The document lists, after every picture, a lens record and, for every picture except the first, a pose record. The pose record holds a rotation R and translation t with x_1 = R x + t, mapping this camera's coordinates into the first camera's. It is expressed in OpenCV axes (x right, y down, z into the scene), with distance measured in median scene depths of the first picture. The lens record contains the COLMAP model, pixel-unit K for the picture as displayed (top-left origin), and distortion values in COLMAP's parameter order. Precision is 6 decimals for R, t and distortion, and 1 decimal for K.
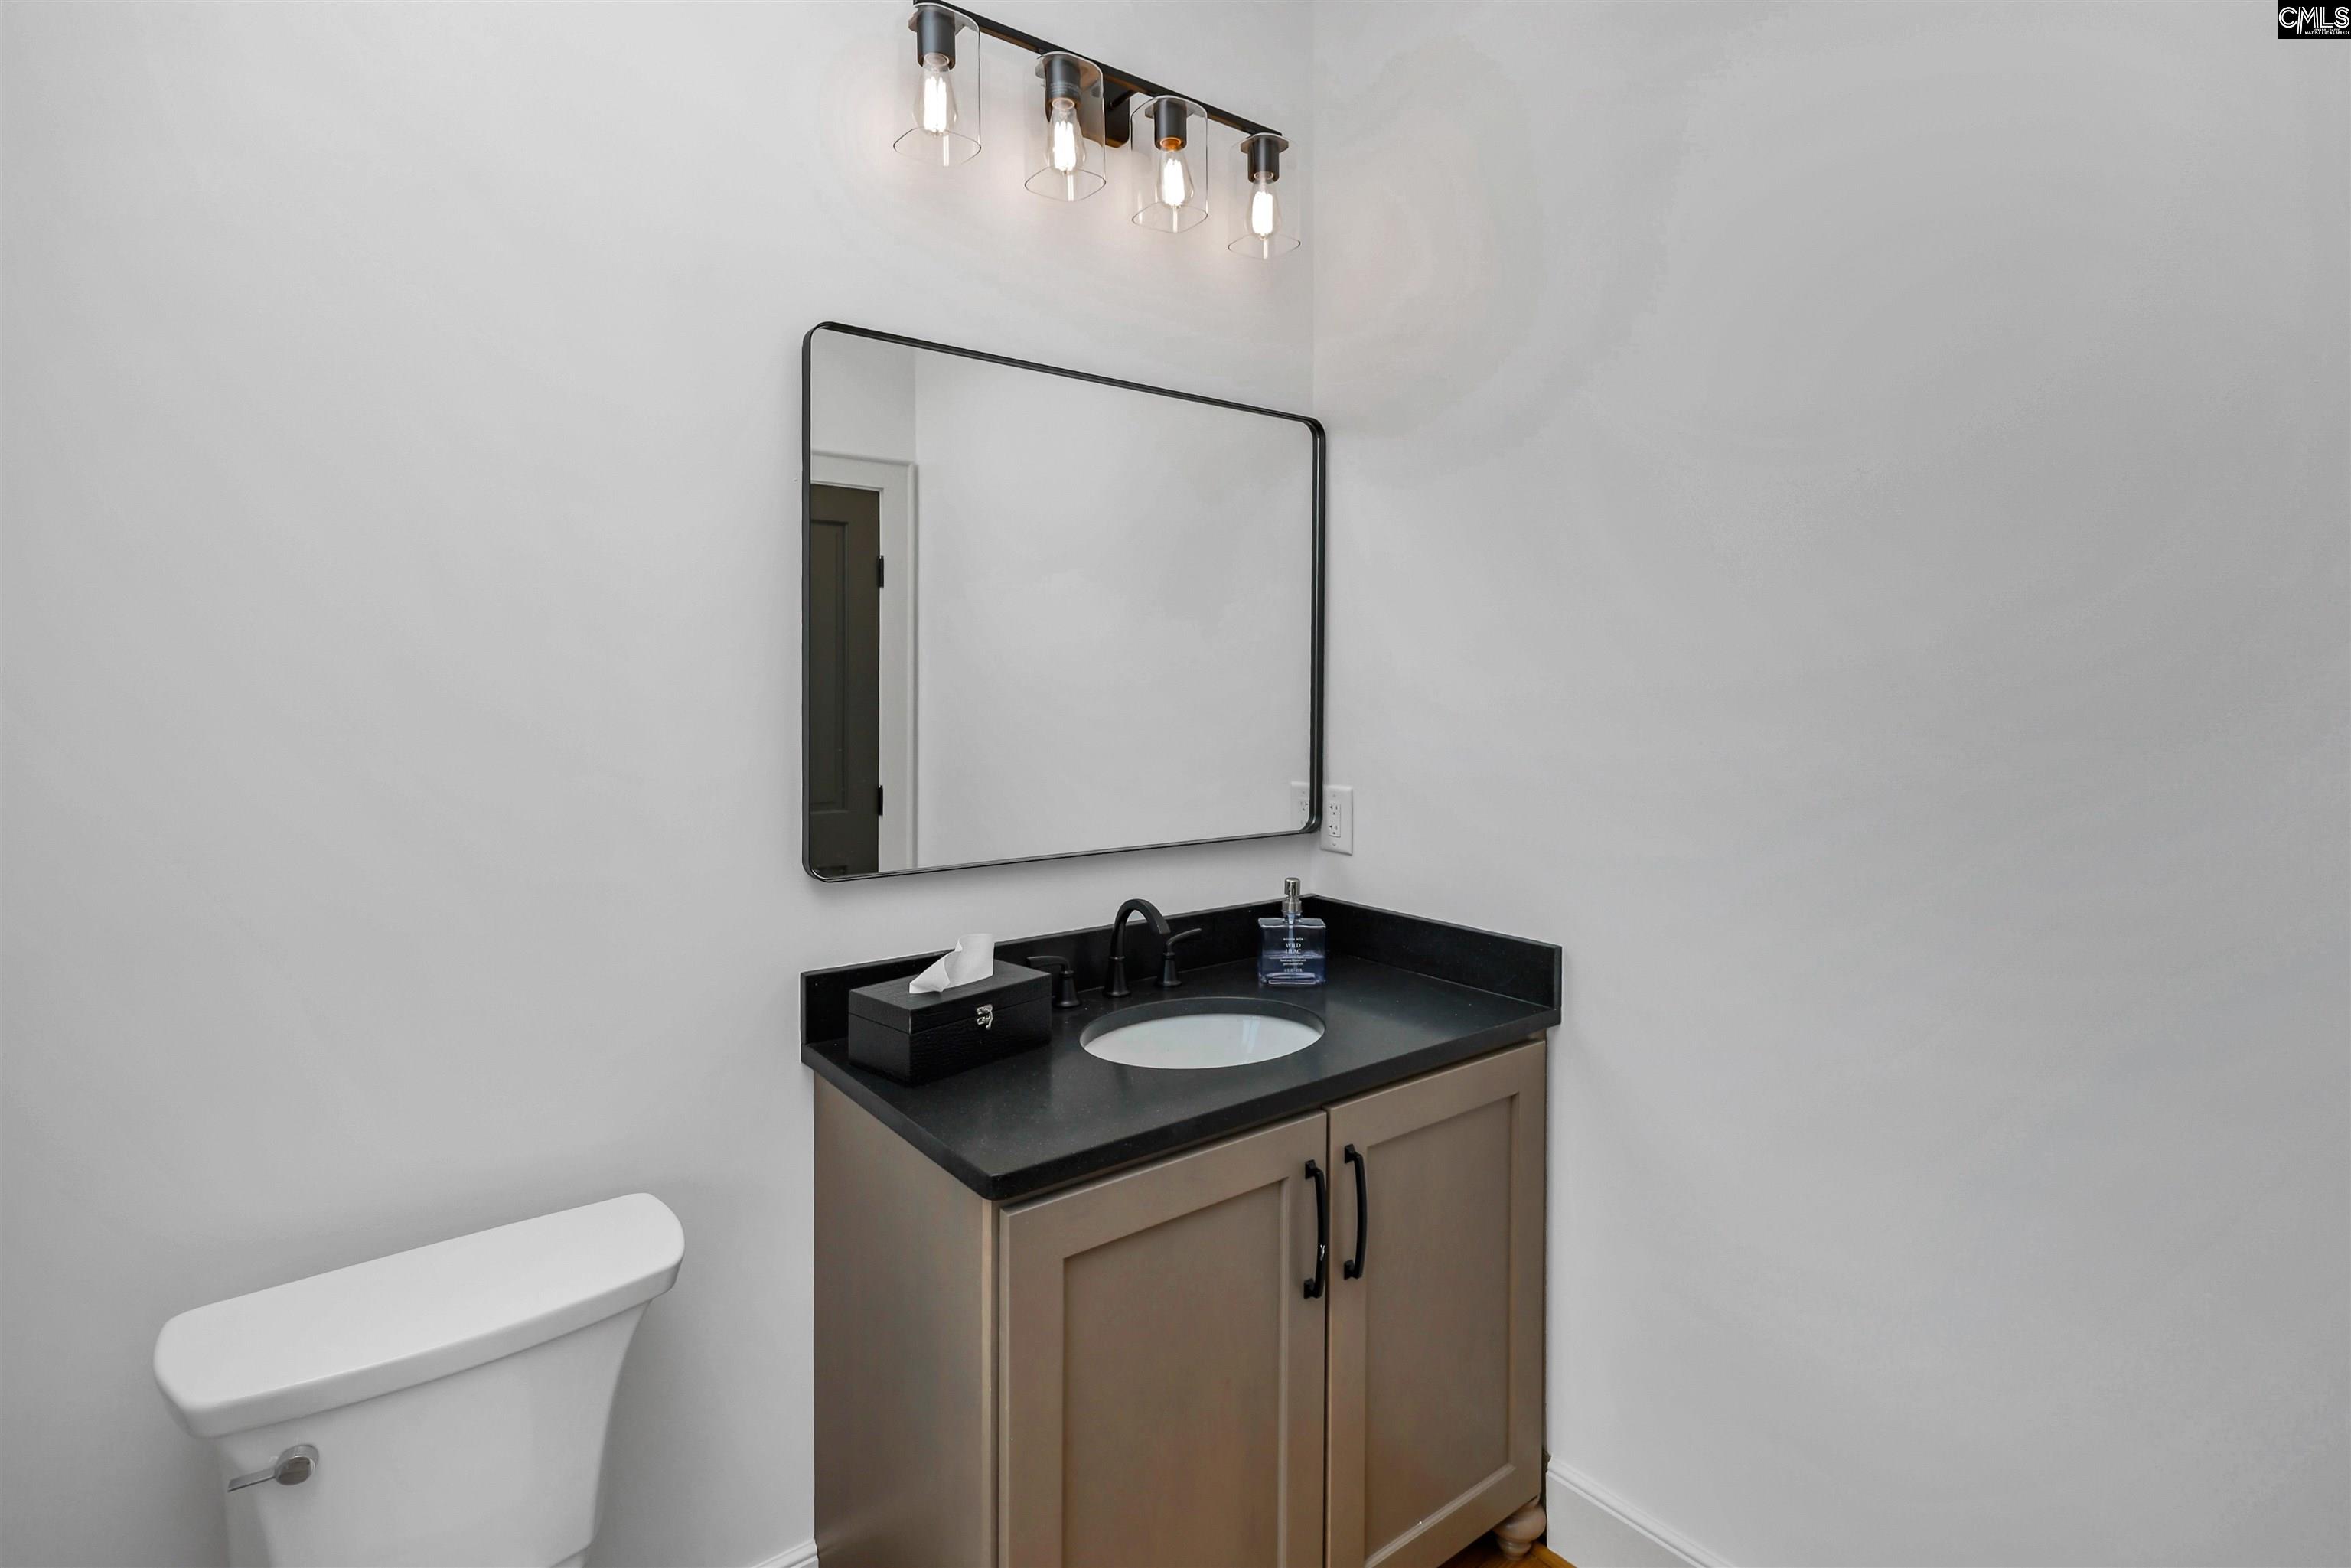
lens RADIAL K [[1101.8, 0, 1175.5], [0, 1101.8, 784.0], [0, 0, 1]] dist [-0.001037, -0.000099]
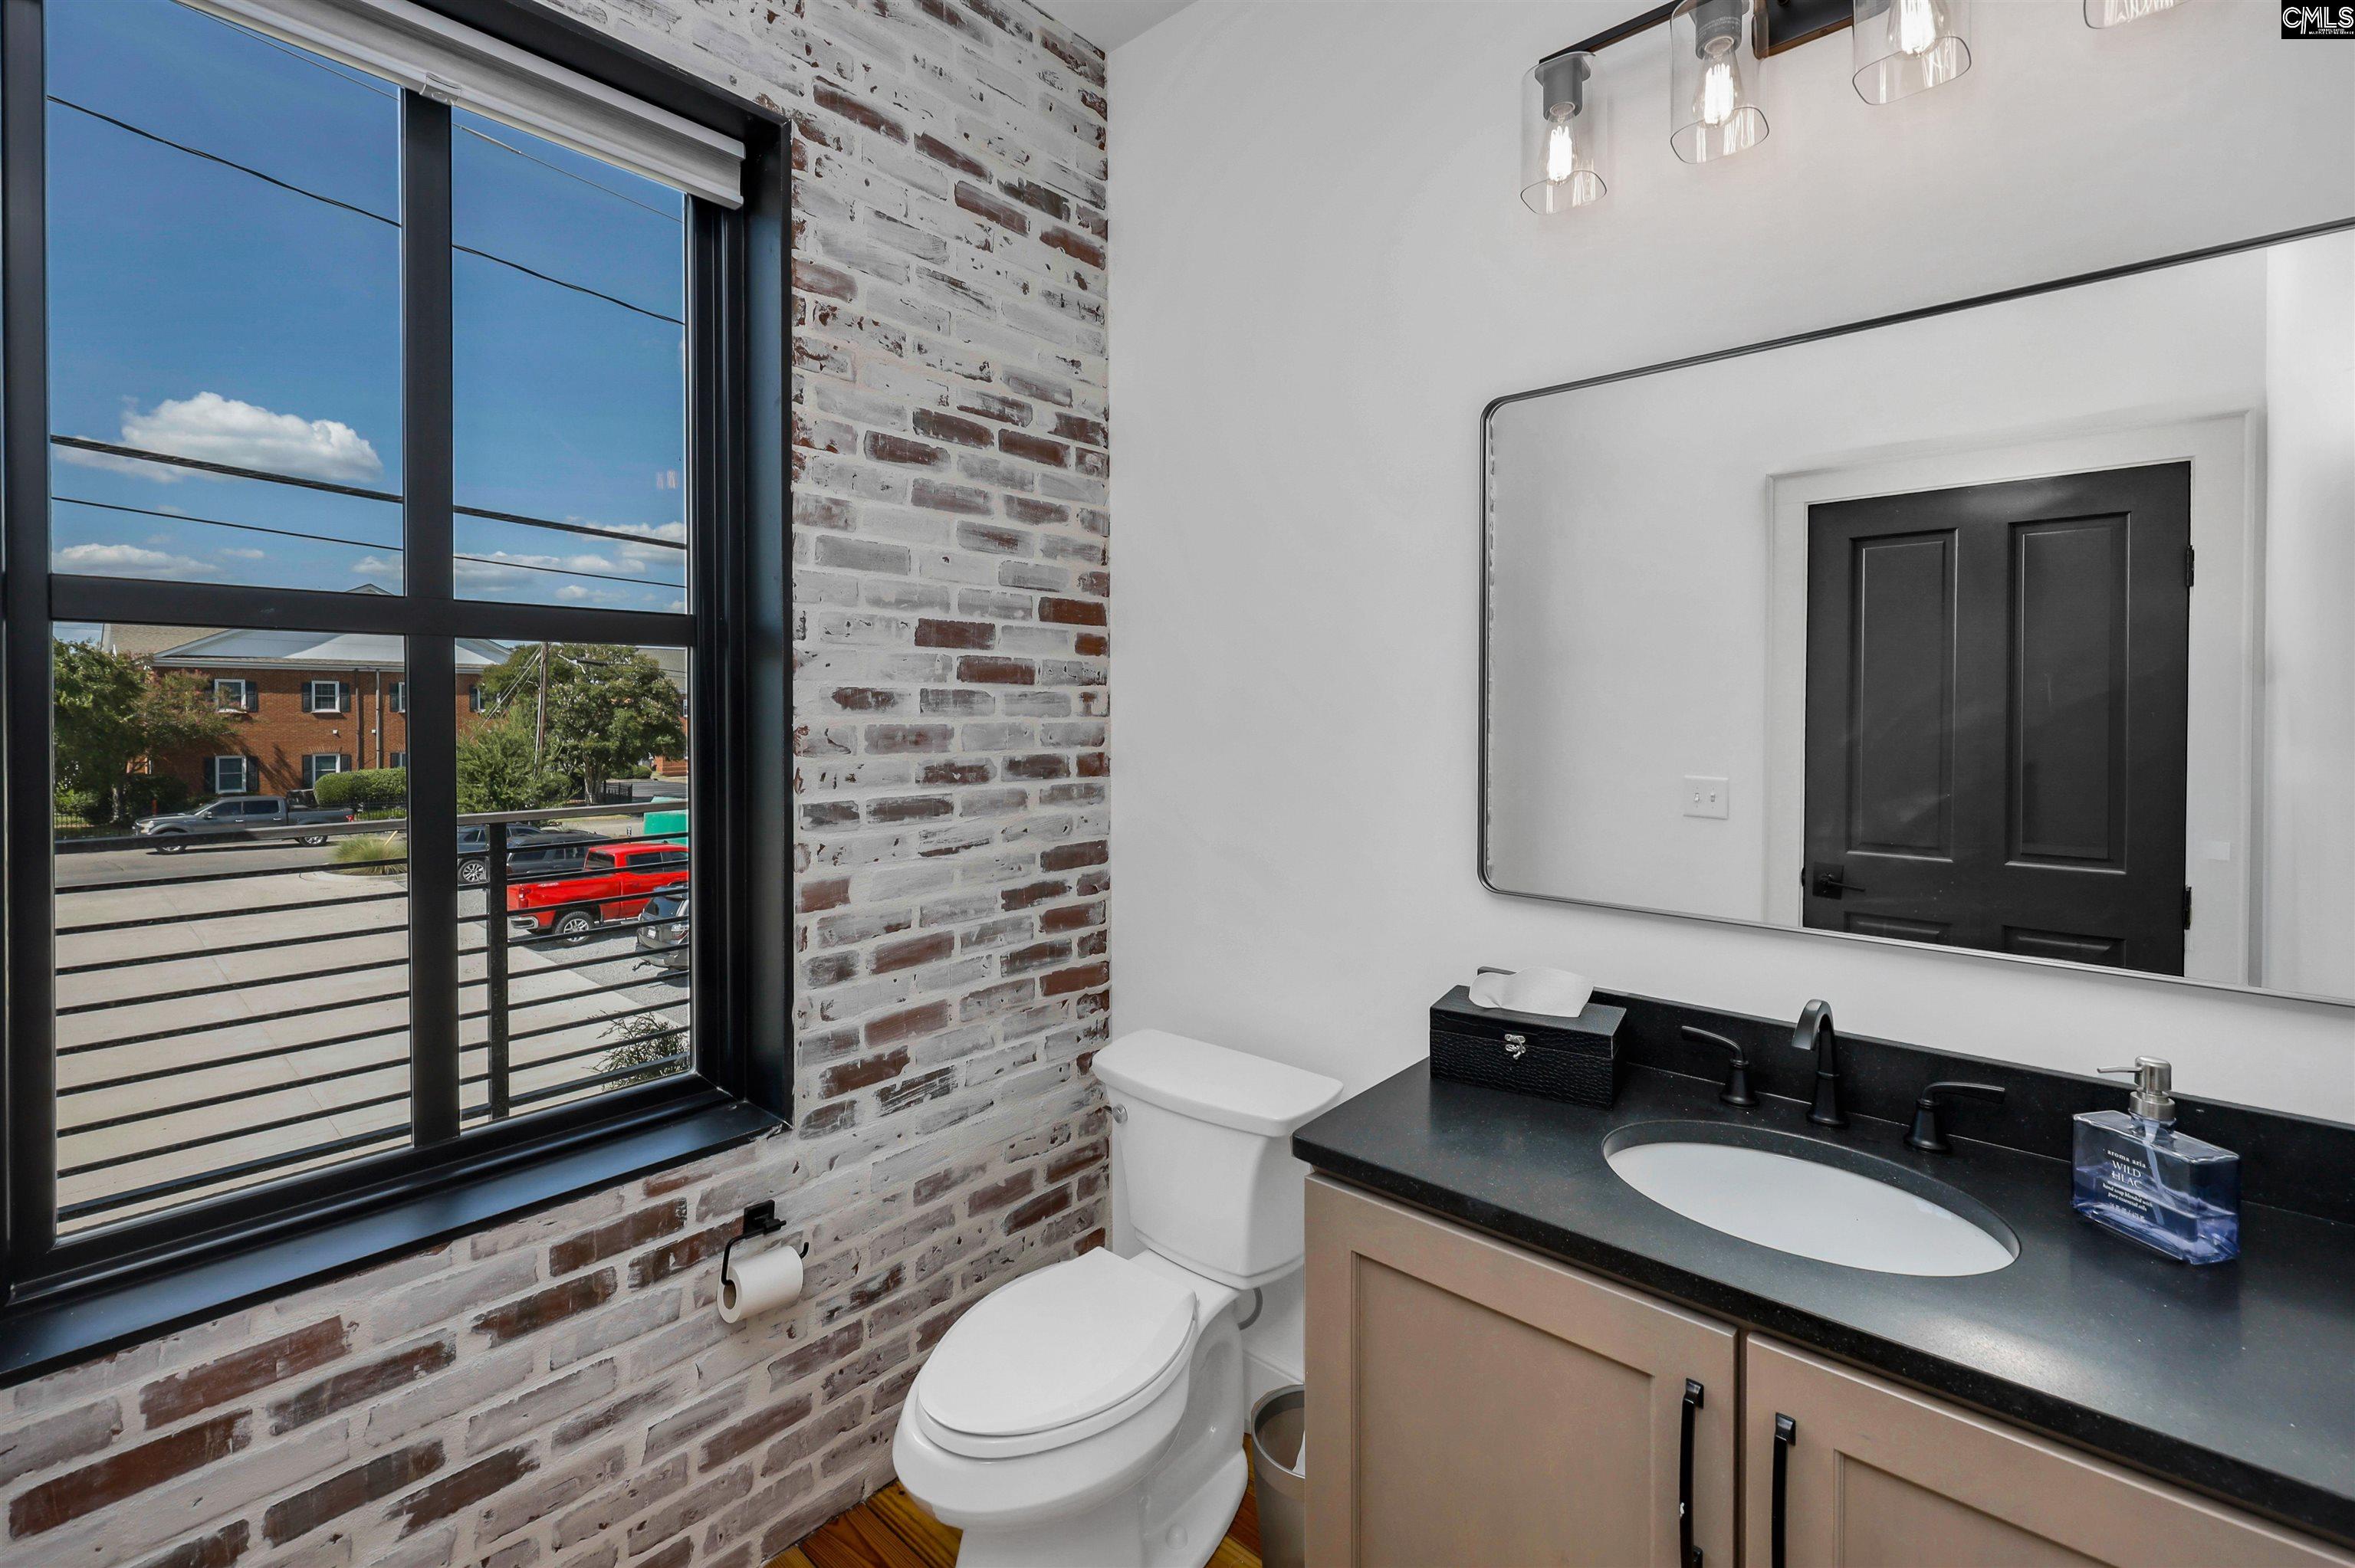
lens RADIAL K [[1021.0, 0, 1177.5], [0, 1021.0, 784.0], [0, 0, 1]] dist [0.000036, -0.000092]
pose [[0.190640, 0.065325, -0.979484, 0.549836], [-0.094584, 0.994363, 0.047908, -0.034634], [0.977093, 0.083510, 0.195745, 0.409011]]
